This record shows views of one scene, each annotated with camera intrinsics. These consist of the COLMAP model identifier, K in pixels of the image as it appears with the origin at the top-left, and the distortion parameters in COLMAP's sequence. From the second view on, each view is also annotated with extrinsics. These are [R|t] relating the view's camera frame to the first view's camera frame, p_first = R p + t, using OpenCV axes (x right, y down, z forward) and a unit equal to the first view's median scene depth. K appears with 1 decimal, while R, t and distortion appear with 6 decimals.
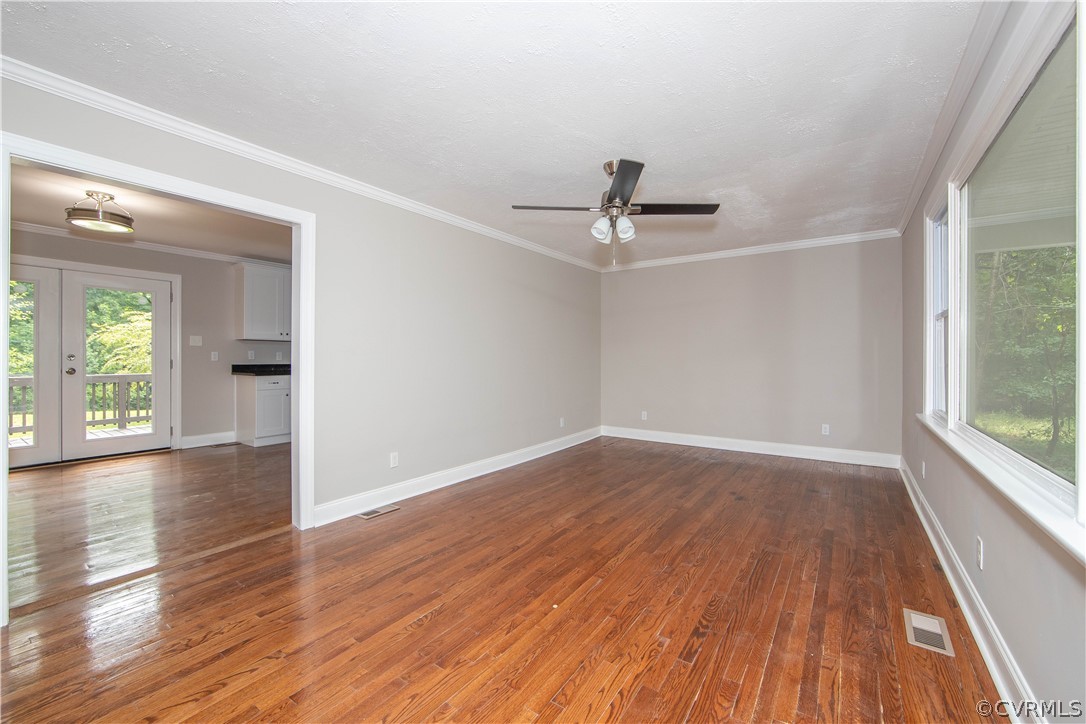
lens RADIAL K [[431.9, 0, 548.4], [0, 431.9, 365.6], [0, 0, 1]] dist [-0.010000, 0.000547]
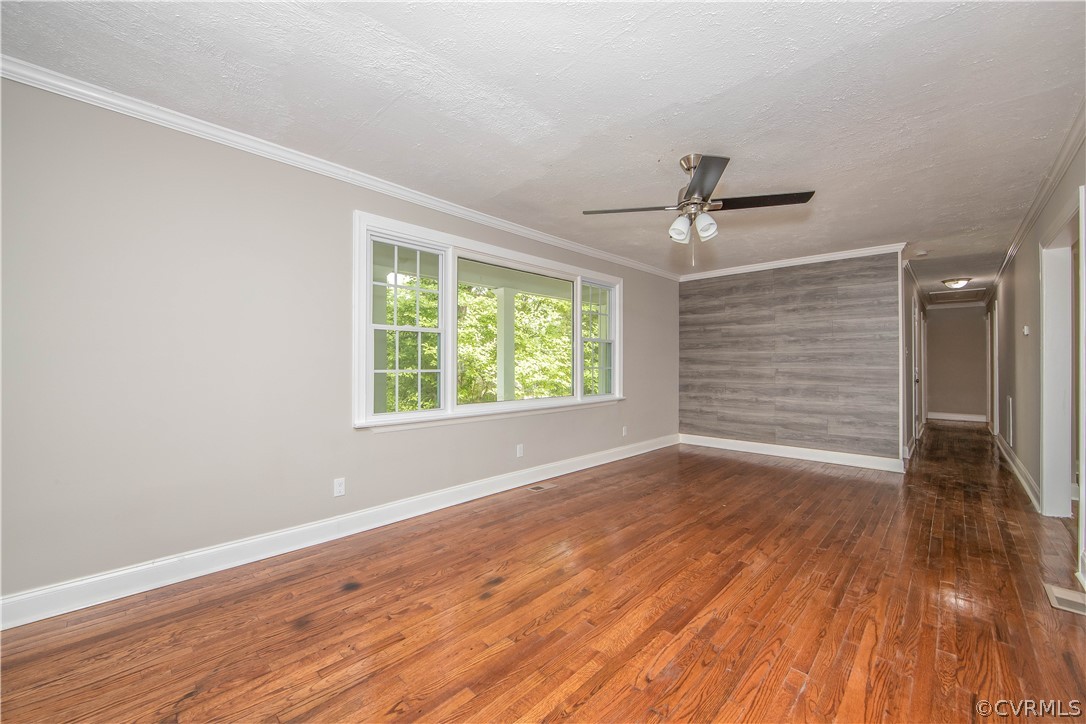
lens RADIAL K [[431.9, 0, 544.1], [0, 431.9, 367.9], [0, 0, 1]] dist [-0.010000, 0.000547]
pose [[-0.988372, -0.001584, 0.152044, 0.371691], [0.002477, 0.999645, 0.026519, -0.040615], [-0.152032, 0.026587, -0.988018, 2.205935]]
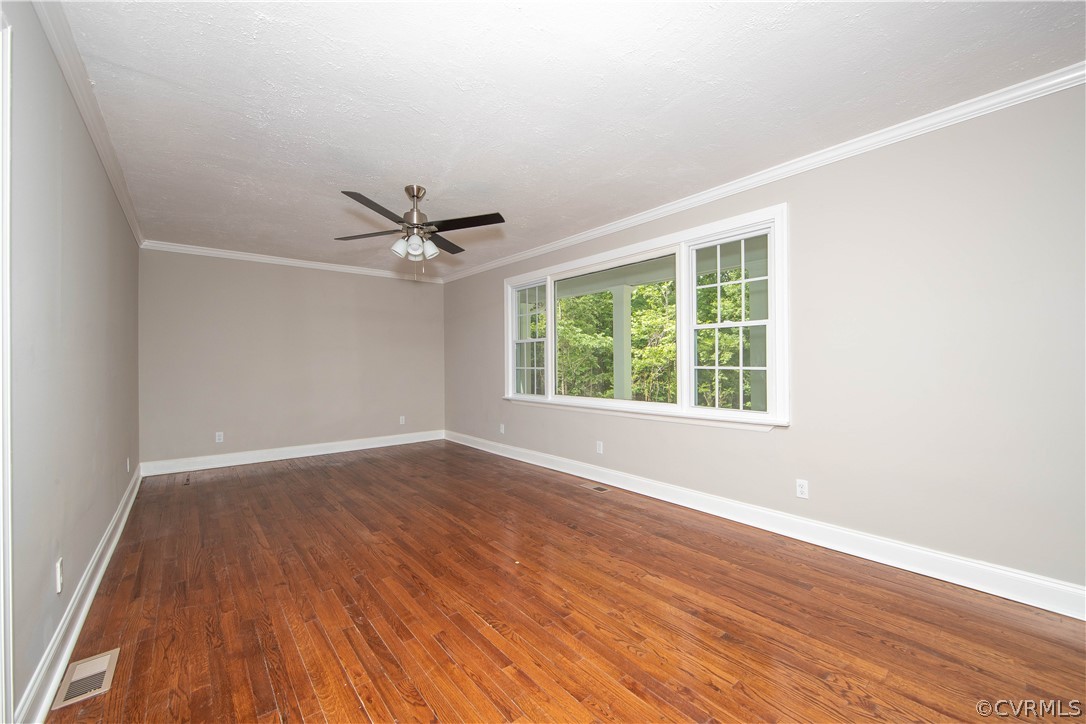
lens RADIAL K [[431.9, 0, 535.9], [0, 431.9, 361.1], [0, 0, 1]] dist [-0.010000, 0.000547]
pose [[0.279530, 0.004249, 0.960128, -0.910901], [0.024301, 0.999639, -0.011499, -0.007427], [-0.959829, 0.026546, 0.279326, 0.453611]]
